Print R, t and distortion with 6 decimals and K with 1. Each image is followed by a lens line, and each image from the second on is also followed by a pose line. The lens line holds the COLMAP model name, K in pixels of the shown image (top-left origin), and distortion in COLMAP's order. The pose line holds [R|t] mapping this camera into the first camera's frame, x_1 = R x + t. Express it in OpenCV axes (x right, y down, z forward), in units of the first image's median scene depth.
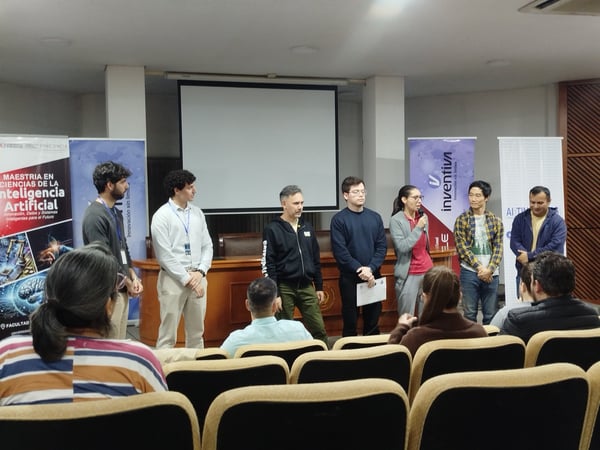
lens RADIAL K [[660.5, 0, 290.8], [0, 660.5, 222.0], [0, 0, 1]] dist [-0.009369, 0.000000]
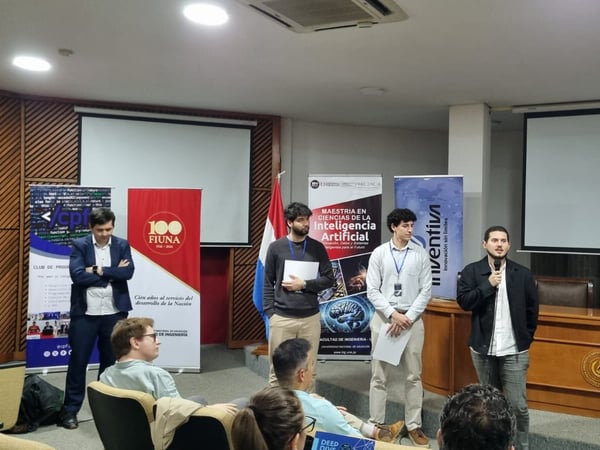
lens RADIAL K [[595.3, 0, 326.0], [0, 595.3, 216.6], [0, 0, 1]] dist [0.018472, 0.000000]
pose [[0.752879, 0.025408, -0.657668, 0.226586], [-0.057421, 0.997980, -0.027178, -0.025934], [0.655649, 0.058226, 0.752817, 0.180798]]
